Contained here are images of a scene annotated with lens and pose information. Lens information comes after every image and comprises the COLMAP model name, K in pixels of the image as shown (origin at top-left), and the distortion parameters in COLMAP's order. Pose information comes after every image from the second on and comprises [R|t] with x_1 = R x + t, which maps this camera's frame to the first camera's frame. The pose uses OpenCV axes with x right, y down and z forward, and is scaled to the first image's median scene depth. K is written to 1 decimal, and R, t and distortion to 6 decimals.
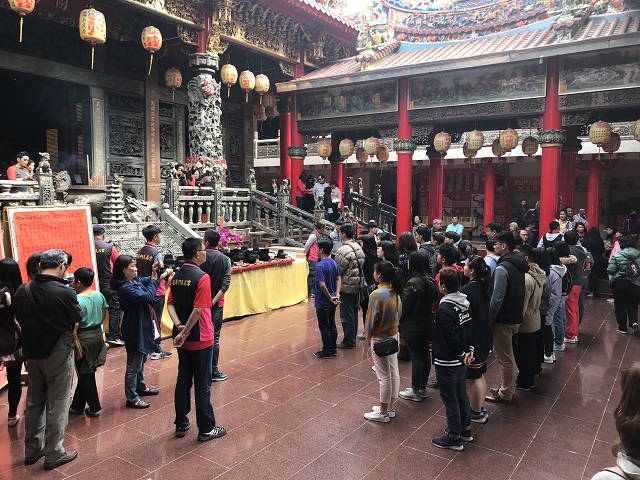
lens RADIAL K [[522.3, 0, 320.0], [0, 522.3, 240.0], [0, 0, 1]] dist [-0.009035, 0.006788]
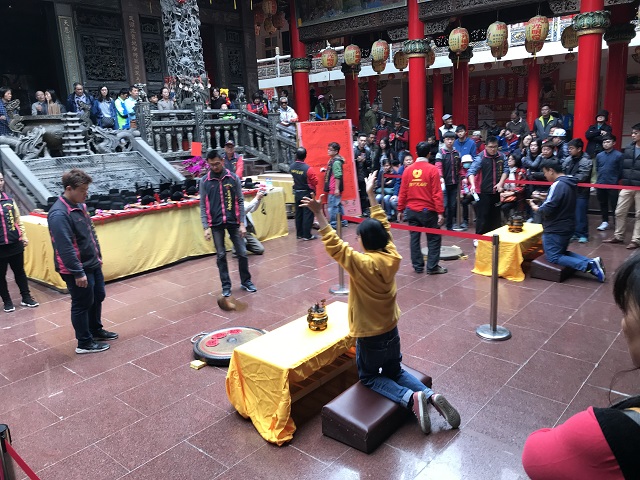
lens RADIAL K [[522.3, 0, 320.0], [0, 522.3, 240.0], [0, 0, 1]] dist [-0.009035, 0.006788]
pose [[0.991667, -0.023493, -0.126669, 0.117344], [0.041699, 0.988836, 0.143057, 0.000739], [0.121894, -0.147147, 0.981575, 0.111741]]
